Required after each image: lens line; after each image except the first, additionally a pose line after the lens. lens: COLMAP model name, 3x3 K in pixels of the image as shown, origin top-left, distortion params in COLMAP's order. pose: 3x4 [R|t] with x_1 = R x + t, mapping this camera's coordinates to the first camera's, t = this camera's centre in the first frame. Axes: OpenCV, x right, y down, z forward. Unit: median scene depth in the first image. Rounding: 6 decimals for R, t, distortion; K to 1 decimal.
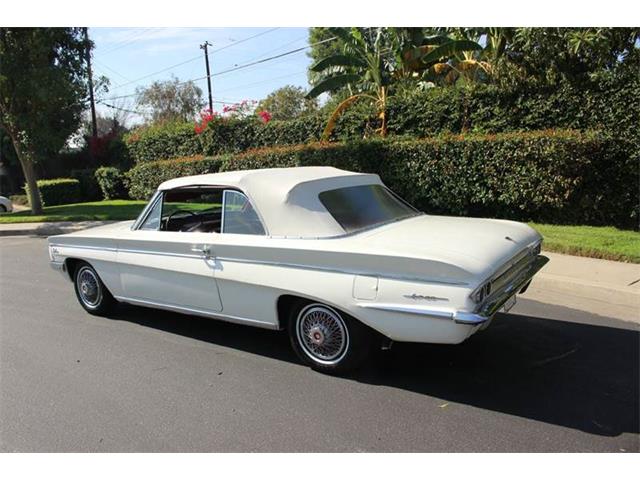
lens RADIAL K [[536.9, 0, 320.0], [0, 536.9, 240.0], [0, 0, 1]] dist [-0.152224, 0.098552]
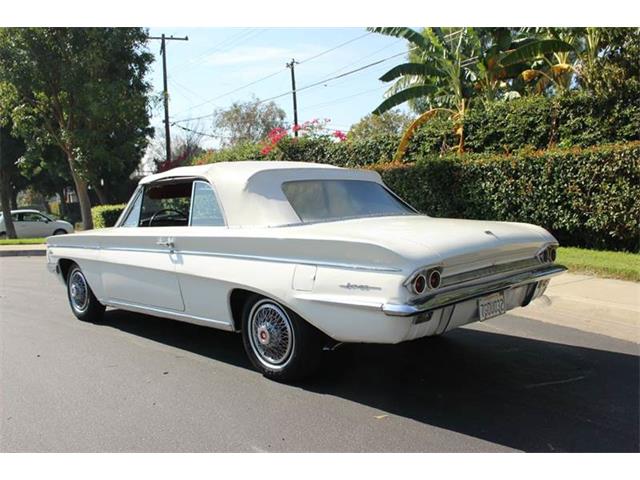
lens RADIAL K [[618.8, 0, 320.0], [0, 618.8, 240.0], [0, 0, 1]] dist [-0.148000, 0.159780]
pose [[0.982715, 0.026415, -0.183233, 0.092100], [-0.041089, 0.996203, -0.076754, 0.032343], [0.180509, 0.082956, 0.980069, -0.003131]]
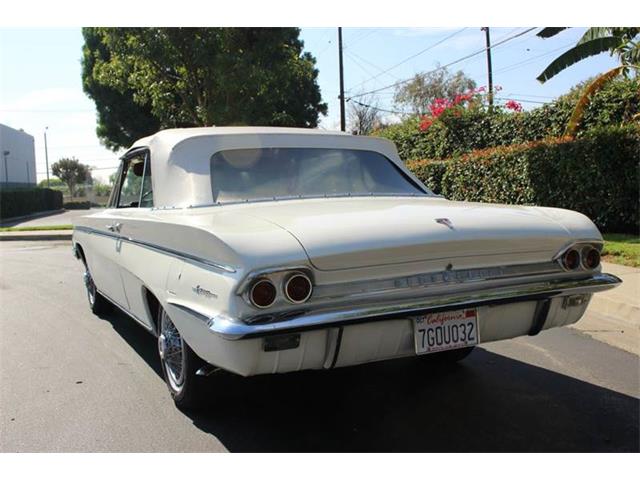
lens RADIAL K [[684.1, 0, 320.0], [0, 684.1, 240.0], [0, 0, 1]] dist [-0.095087, 0.044151]
pose [[0.872829, 0.056539, -0.484740, 0.201617], [-0.087425, 0.995314, -0.041327, 0.019955], [0.480131, 0.078449, 0.873682, 0.105908]]
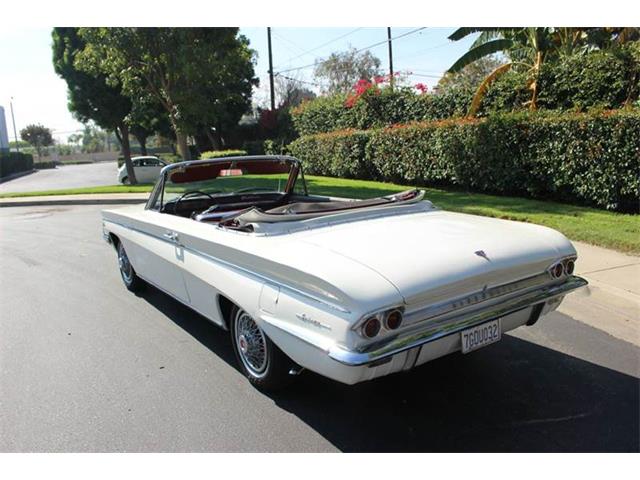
lens RADIAL K [[555.7, 0, 320.0], [0, 555.7, 240.0], [0, 0, 1]] dist [-0.143237, 0.129855]
pose [[0.931909, 0.073466, -0.355174, 0.142573], [-0.058257, 0.996875, 0.053343, -0.016637], [0.357983, -0.029019, 0.933277, 0.068468]]
